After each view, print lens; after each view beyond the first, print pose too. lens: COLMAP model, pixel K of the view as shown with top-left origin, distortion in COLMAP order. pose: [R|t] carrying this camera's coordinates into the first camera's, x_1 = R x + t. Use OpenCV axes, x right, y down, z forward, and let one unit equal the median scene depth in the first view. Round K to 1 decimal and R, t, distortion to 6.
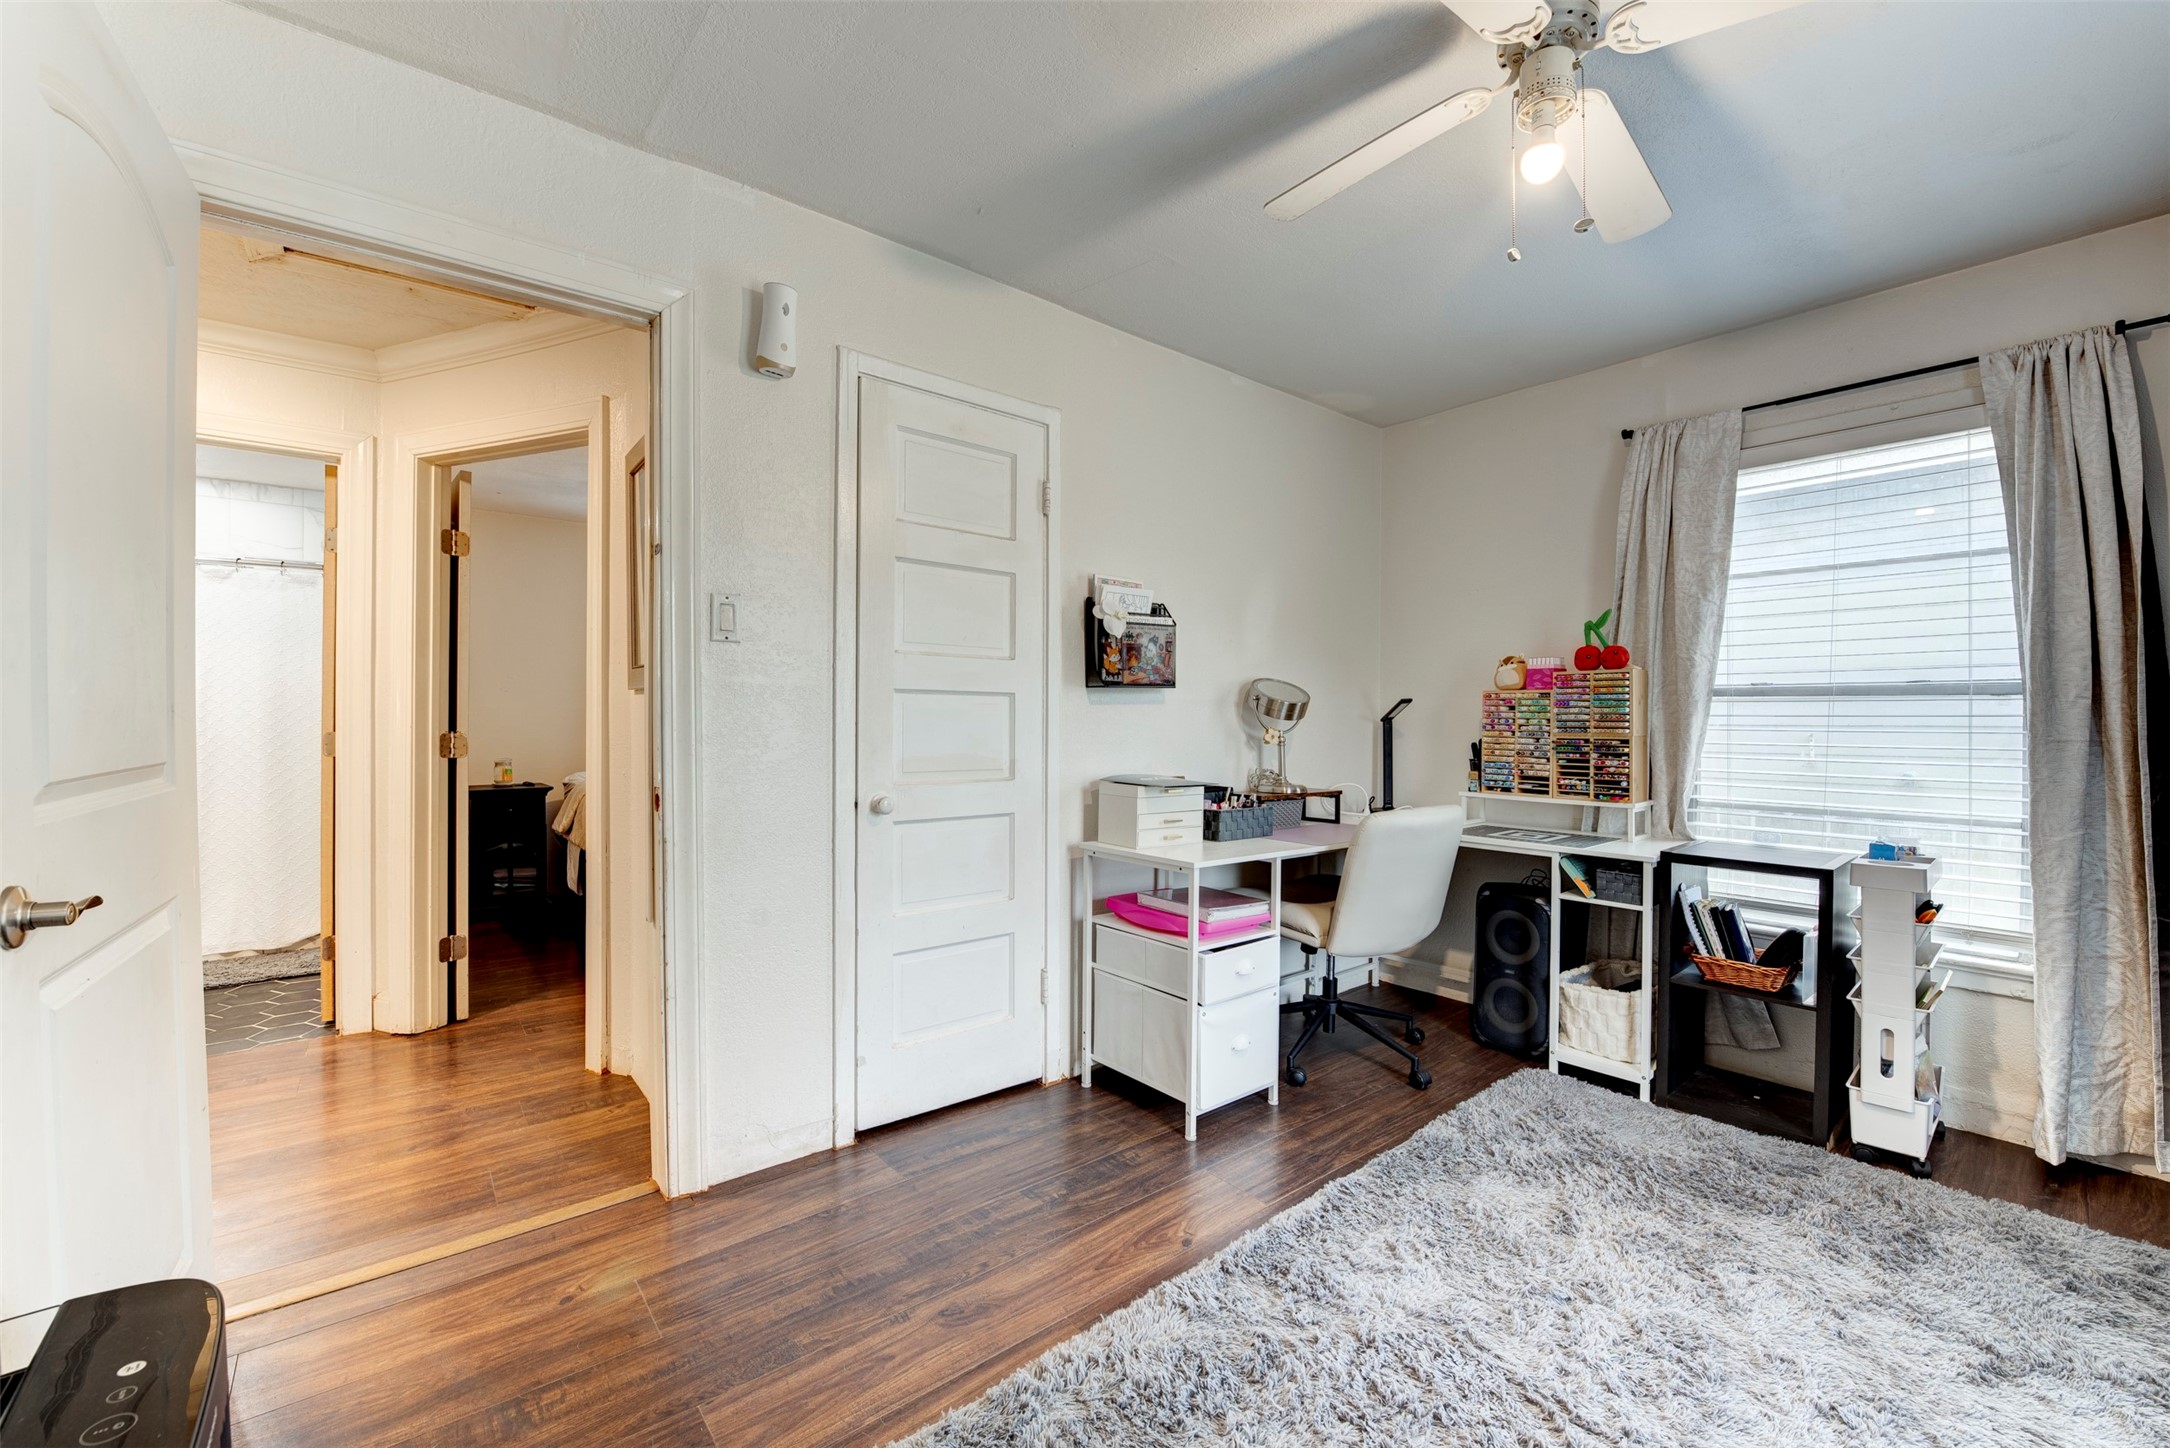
lens RADIAL K [[868.8, 0, 1078.6], [0, 868.8, 721.0], [0, 0, 1]] dist [-0.015459, -0.001821]
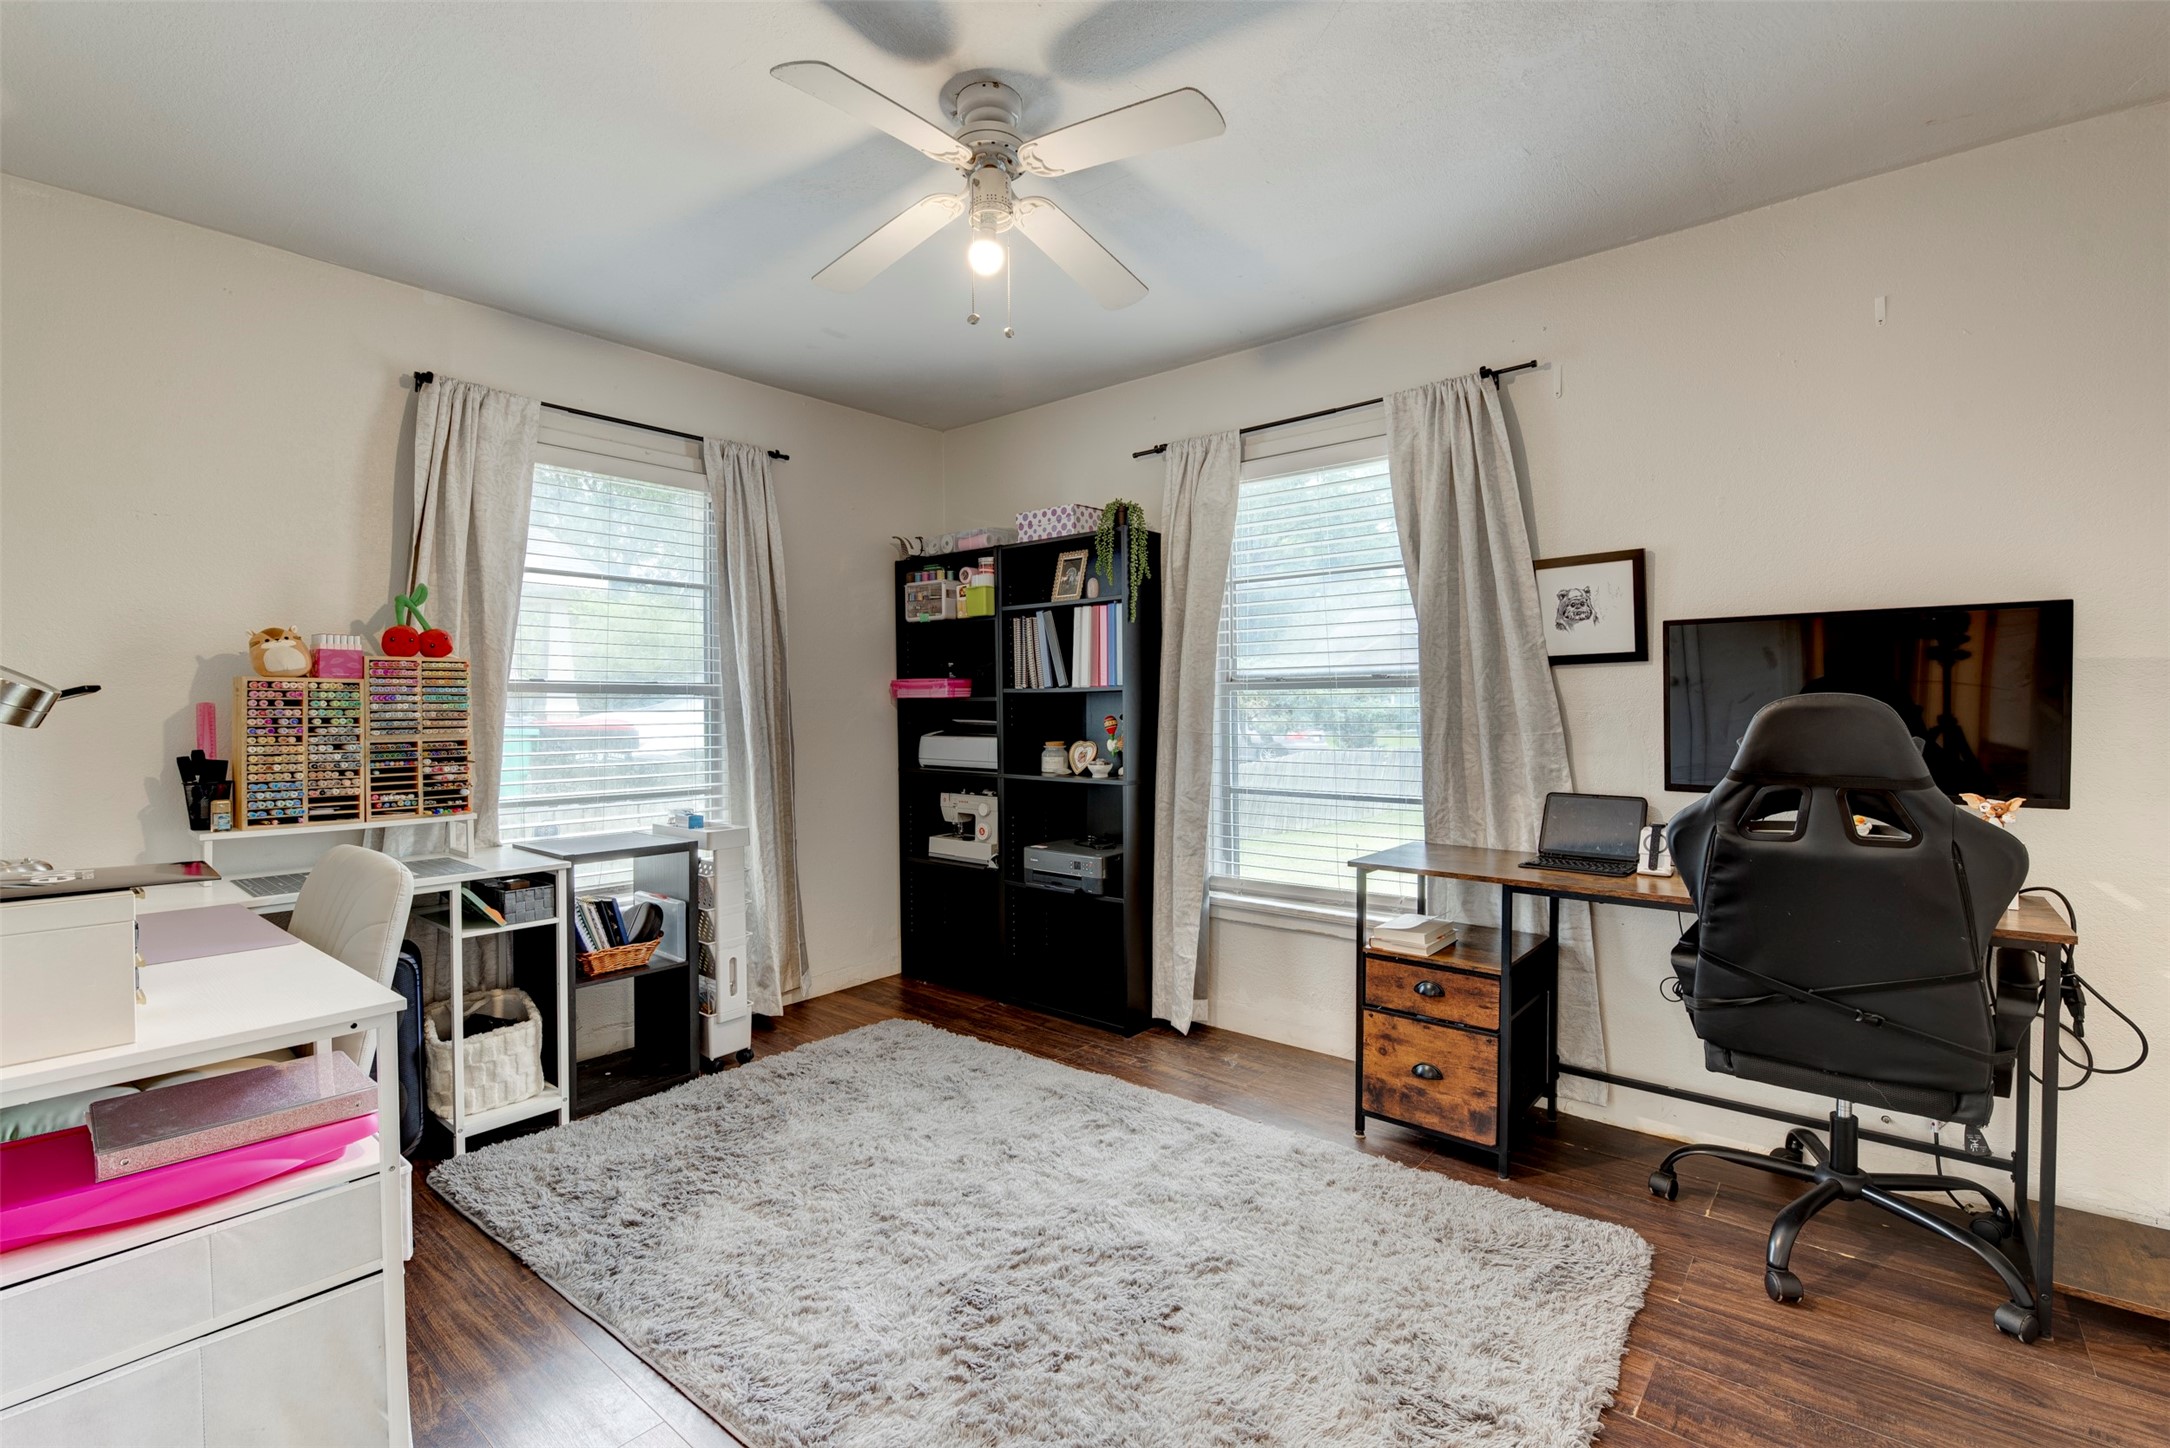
lens RADIAL K [[969.0, 0, 1078.0], [0, 969.0, 717.5], [0, 0, 1]] dist [-0.000371, -0.001450]
pose [[-0.183772, -0.013647, 0.982874, -0.456677], [0.008020, 0.999850, 0.015382, -0.012067], [-0.982936, 0.010710, -0.183635, 0.613857]]
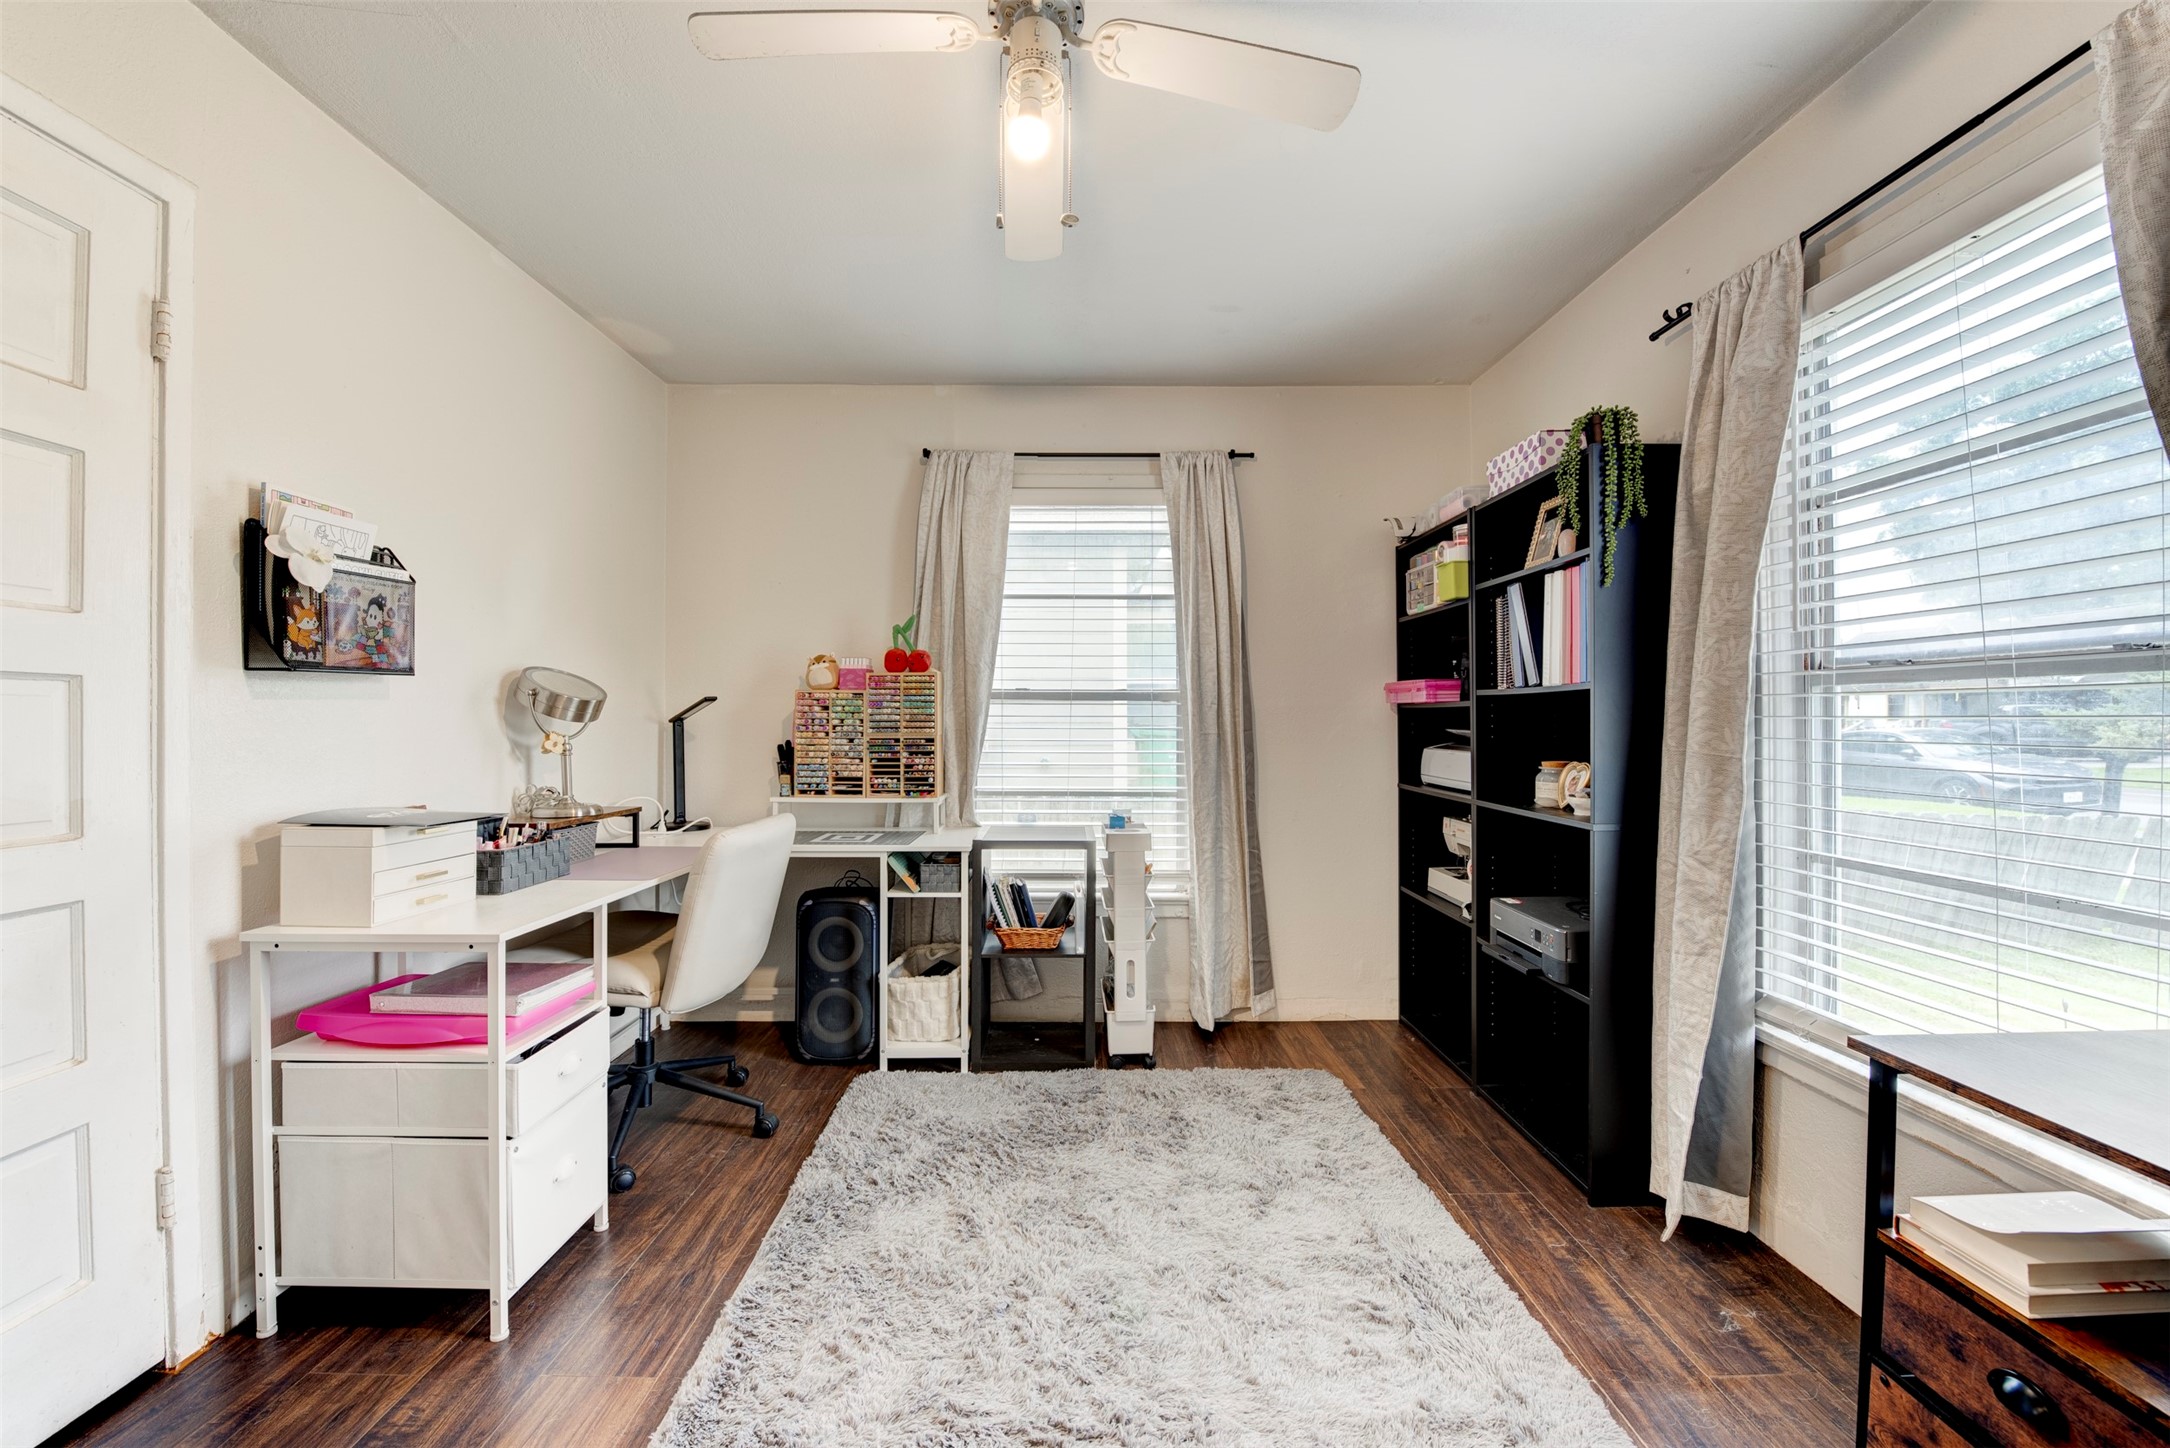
lens RADIAL K [[868.8, 0, 1083.0], [0, 868.8, 719.9], [0, 0, 1]] dist [-0.015459, -0.001821]
pose [[0.625820, -0.004198, 0.779956, -0.092864], [0.003628, 0.999990, 0.002471, -0.003482], [-0.779959, 0.001284, 0.625829, 0.193019]]
